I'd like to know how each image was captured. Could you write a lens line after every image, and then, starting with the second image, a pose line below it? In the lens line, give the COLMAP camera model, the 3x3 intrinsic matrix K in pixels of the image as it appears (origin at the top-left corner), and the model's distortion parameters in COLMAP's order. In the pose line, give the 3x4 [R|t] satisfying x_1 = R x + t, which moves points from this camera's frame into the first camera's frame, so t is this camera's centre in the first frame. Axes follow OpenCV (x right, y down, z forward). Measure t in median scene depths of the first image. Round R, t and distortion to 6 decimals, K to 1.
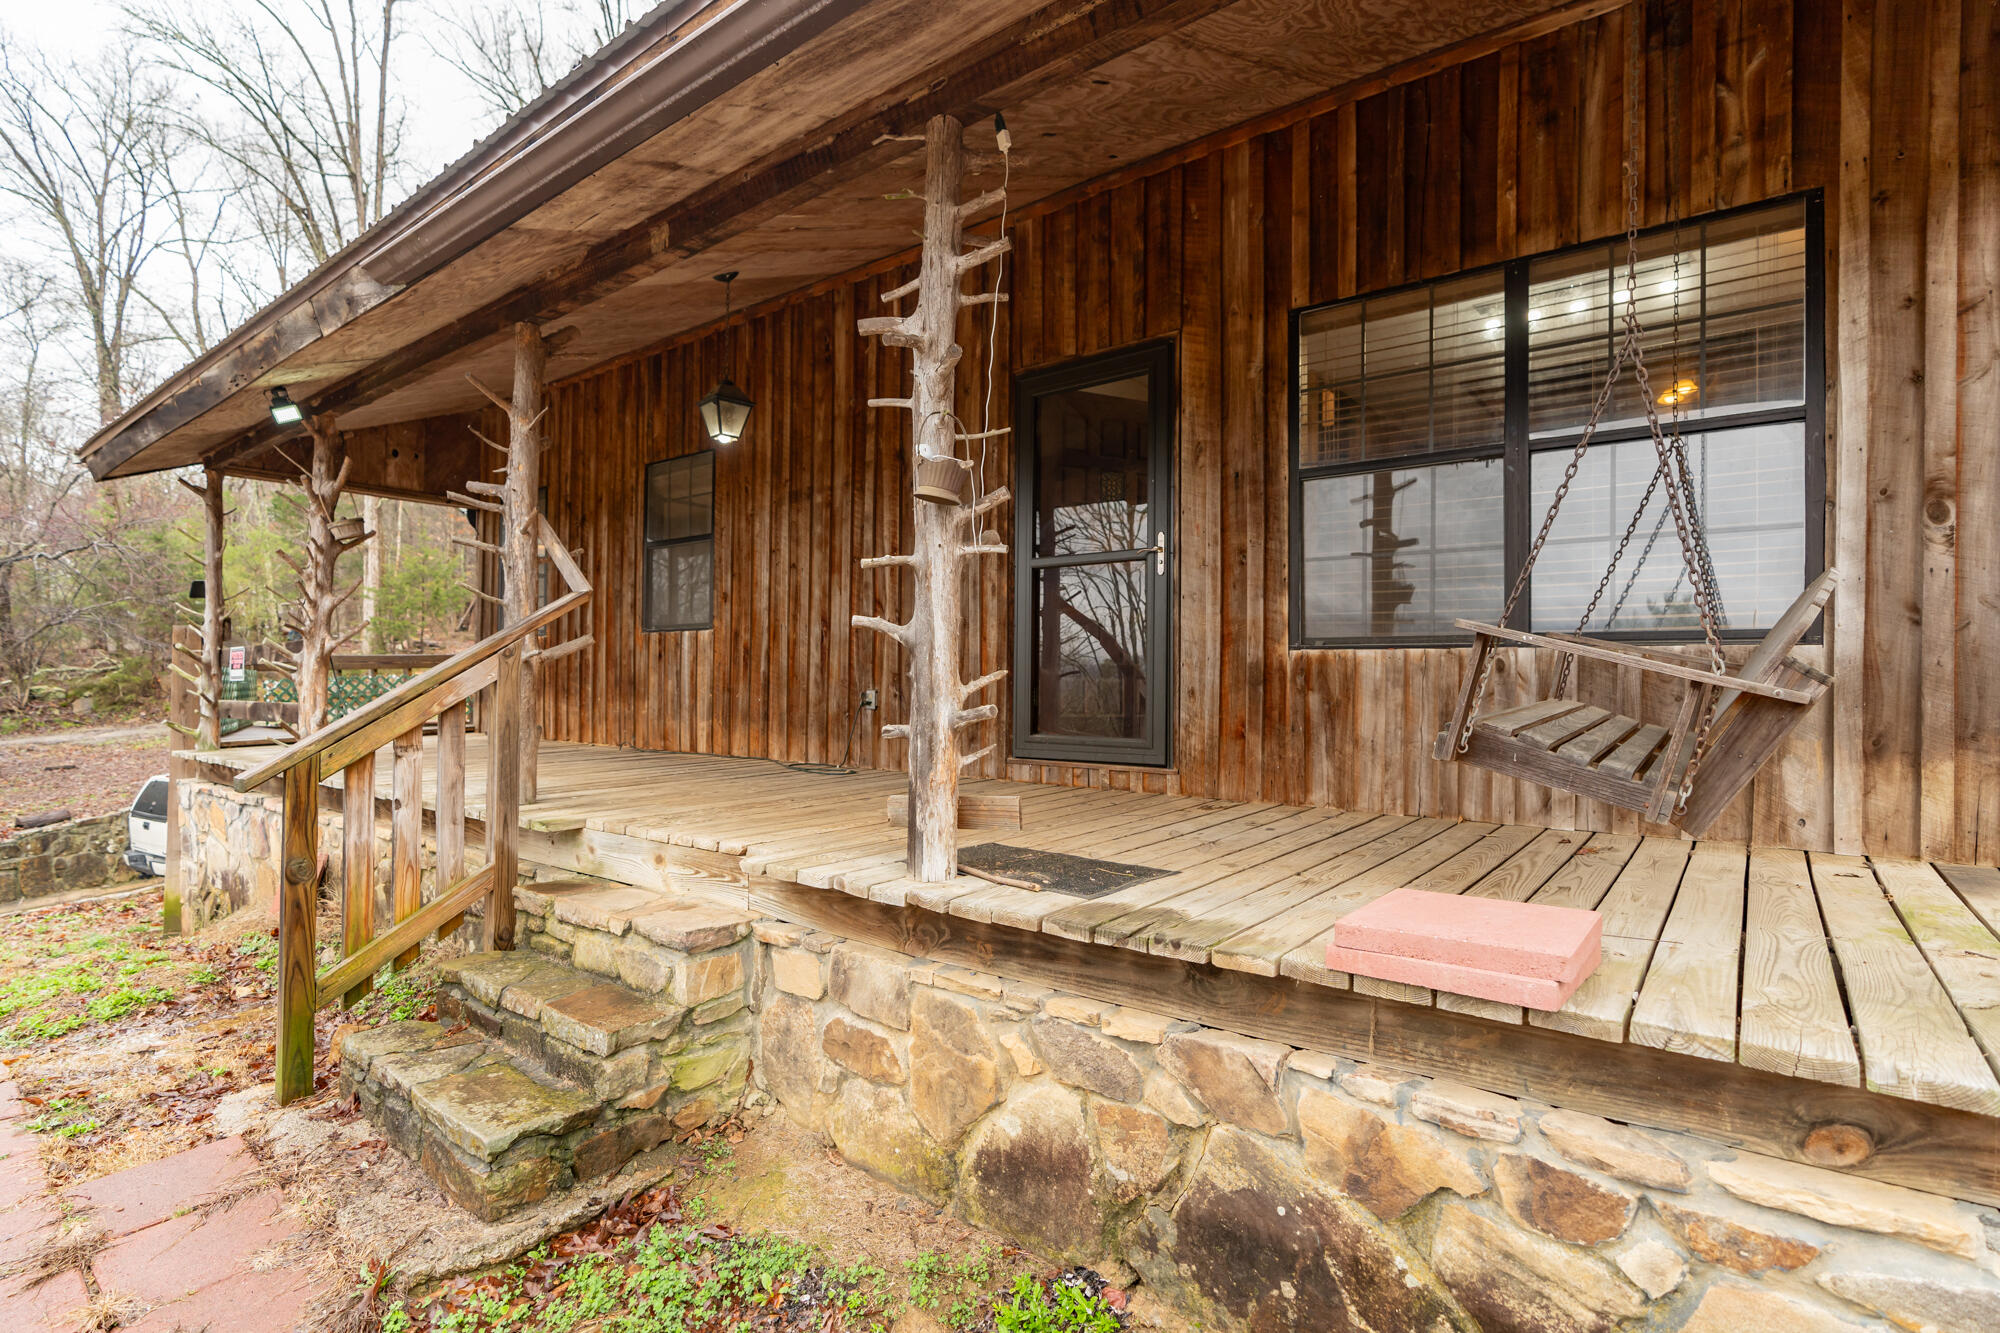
lens RADIAL K [[969.1, 0, 1000.6], [0, 969.1, 670.8], [0, 0, 1]] dist [0.004349, 0.000055]
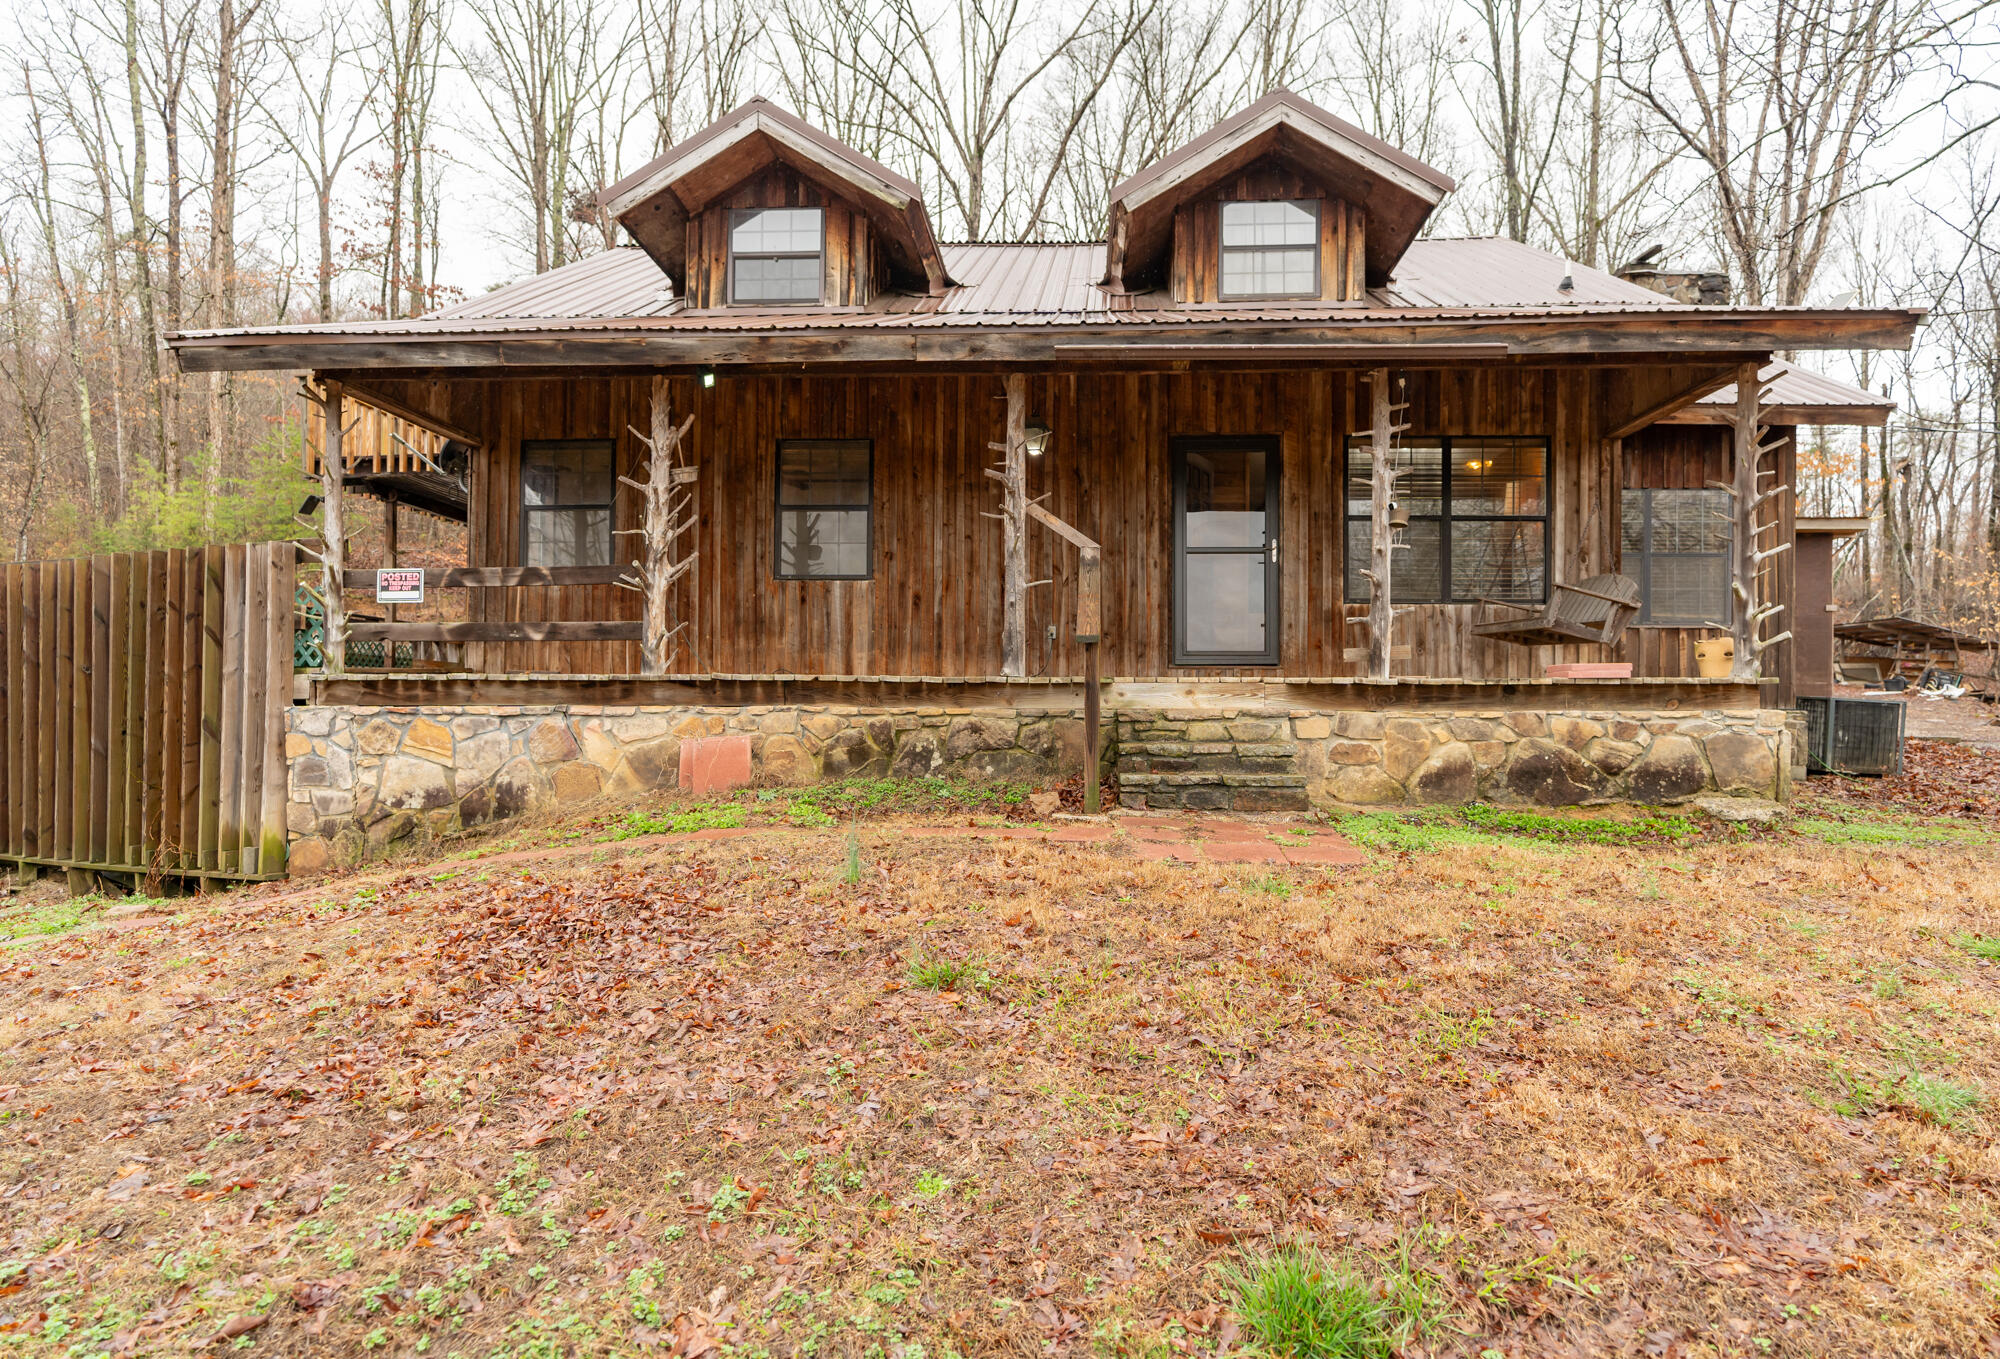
lens RADIAL K [[1109.5, 0, 1005.7], [0, 1109.5, 678.7], [0, 0, 1]] dist [-0.000554, 0.003254]
pose [[0.824623, 0.010793, 0.565580, -2.219821], [-0.008383, 0.999941, -0.006859, 0.218184], [-0.565621, 0.000914, 0.824665, -0.704496]]
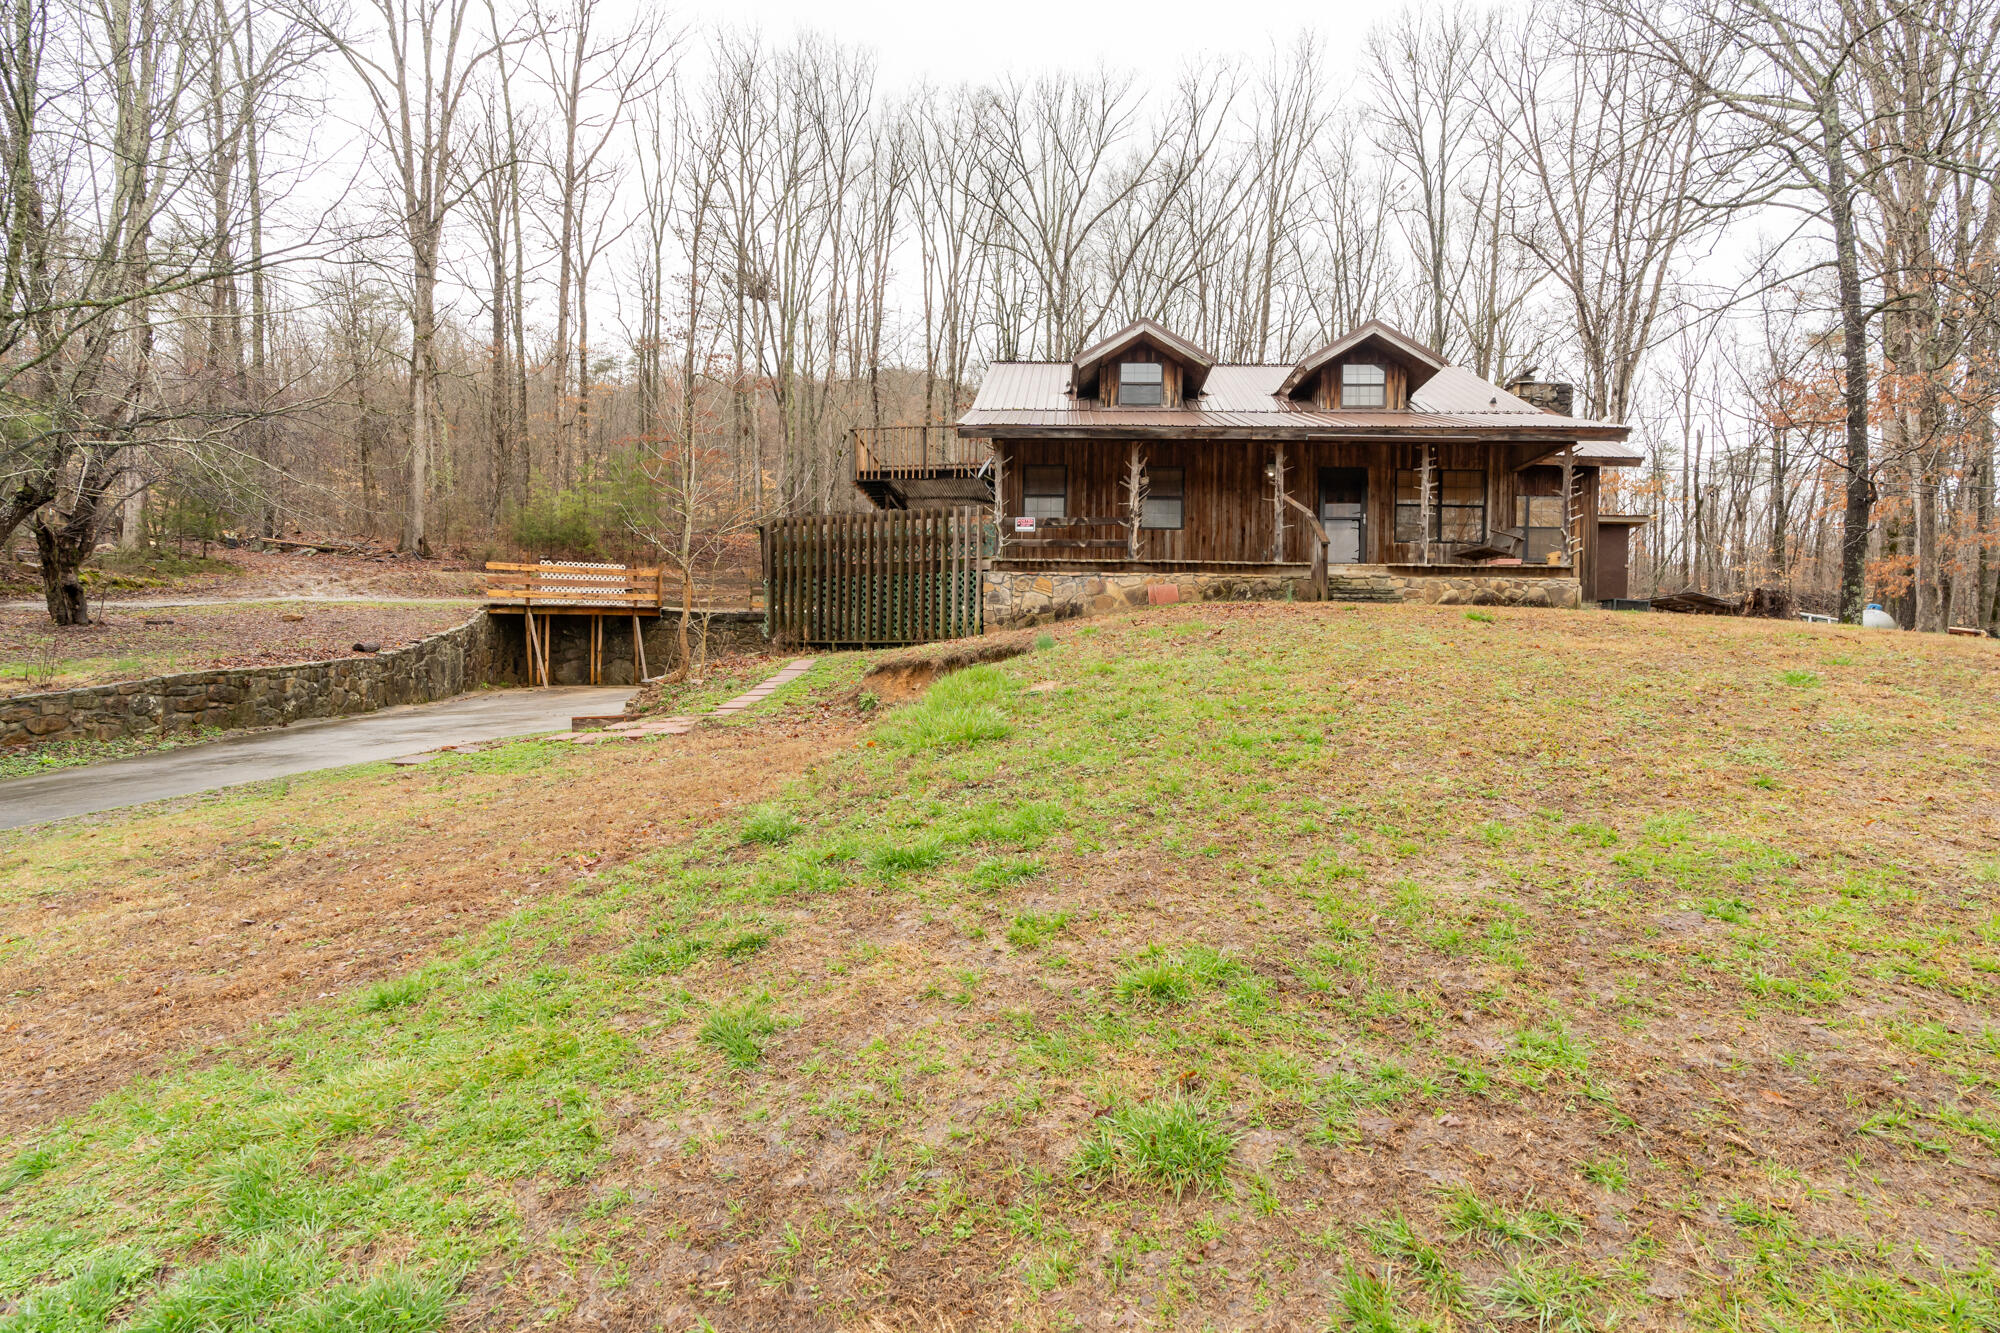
lens RADIAL K [[912.6, 0, 993.9], [0, 912.6, 665.3], [0, 0, 1]] dist [-0.005833, 0.001262]
pose [[0.824675, 0.017609, 0.565333, -5.166958], [-0.023160, 0.999728, 0.002644, 0.825513], [-0.565133, -0.015273, 0.824859, -2.090152]]
